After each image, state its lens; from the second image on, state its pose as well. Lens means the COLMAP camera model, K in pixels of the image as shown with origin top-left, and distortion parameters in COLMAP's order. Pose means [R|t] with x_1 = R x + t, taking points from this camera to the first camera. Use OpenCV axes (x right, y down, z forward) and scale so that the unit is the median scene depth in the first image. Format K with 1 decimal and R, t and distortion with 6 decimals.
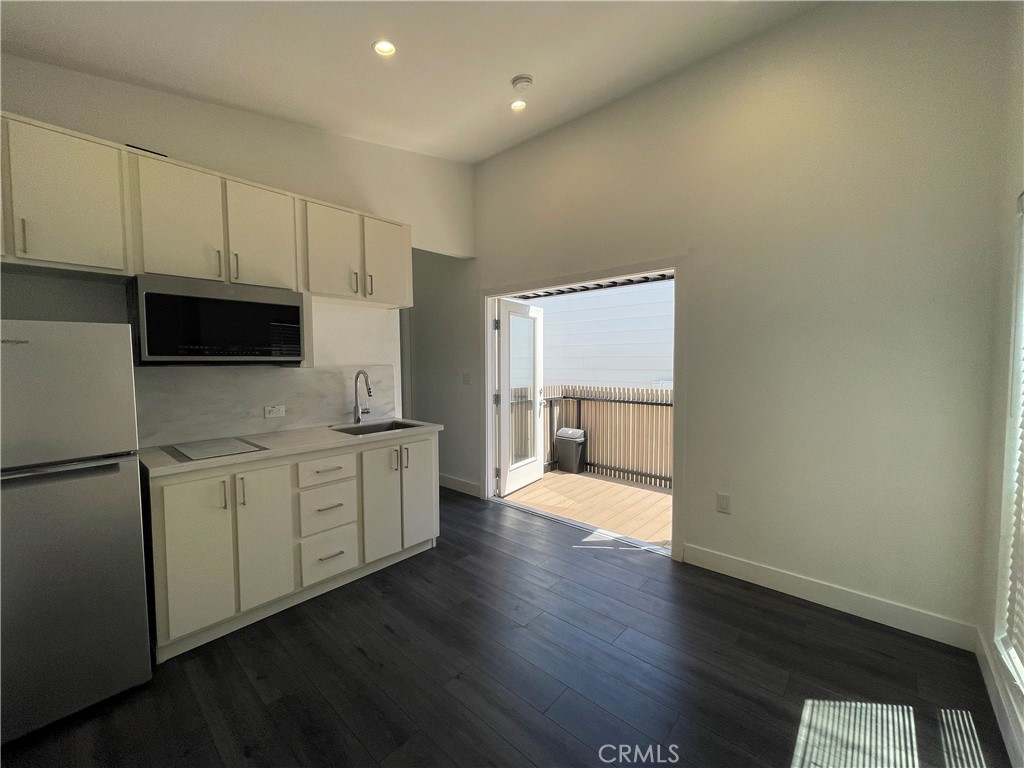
lens RADIAL K [[412.7, 0, 508.9], [0, 412.7, 385.1], [0, 0, 1]] dist [-0.003216, 0.001518]
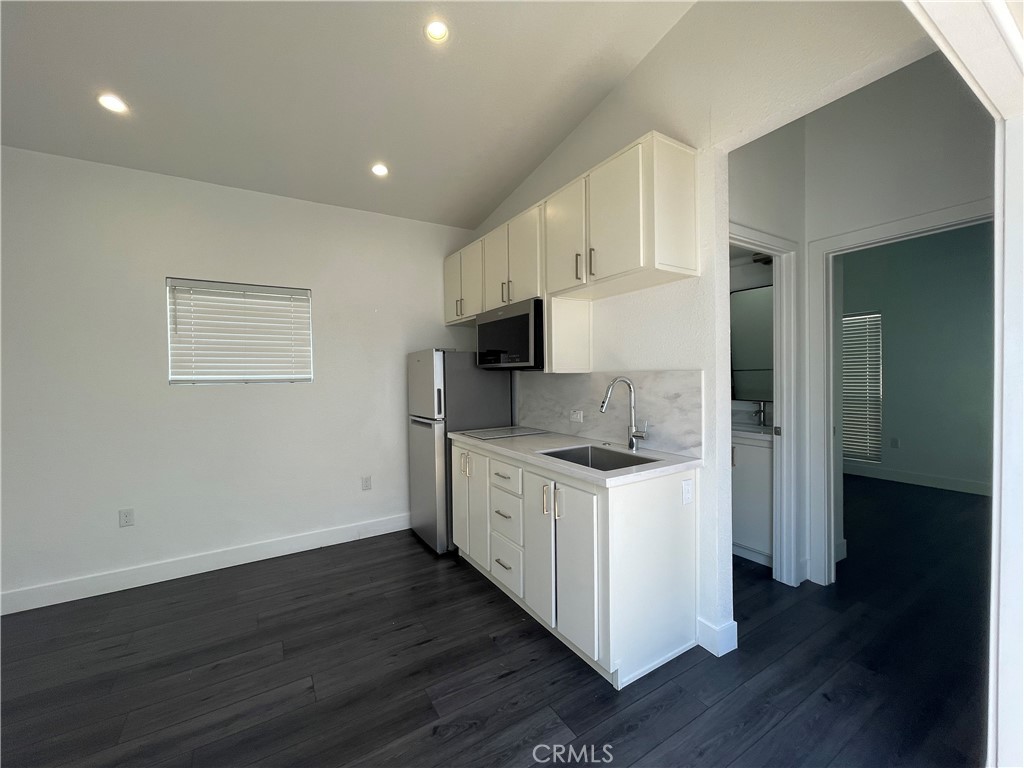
lens RADIAL K [[412.7, 0, 508.0], [0, 412.7, 381.8], [0, 0, 1]] dist [-0.003216, 0.001518]
pose [[-0.285542, 0.030925, -0.957867, 0.434701], [-0.036485, 0.998404, 0.043110, -0.055746], [0.957671, 0.047257, -0.283958, 1.105513]]
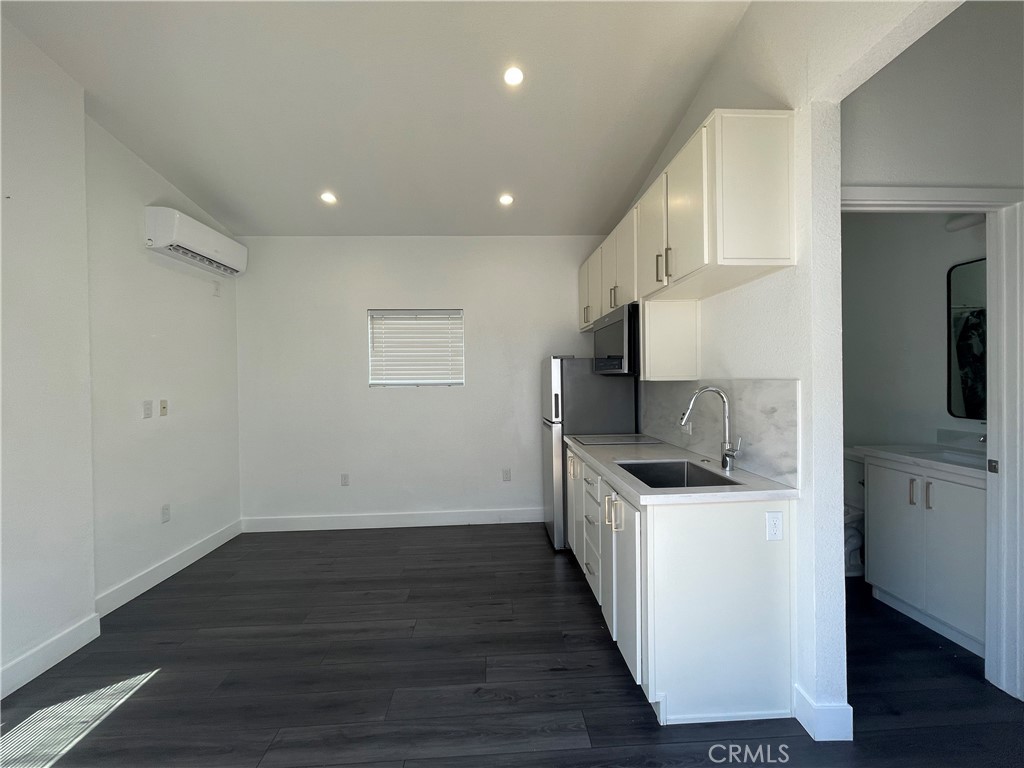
lens RADIAL K [[412.7, 0, 509.2], [0, 412.7, 381.2], [0, 0, 1]] dist [-0.003216, 0.001518]
pose [[-0.710209, 0.026431, -0.703495, 0.350927], [-0.017380, 0.998332, 0.055055, -0.080474], [0.703777, 0.051327, -0.708565, 1.347911]]
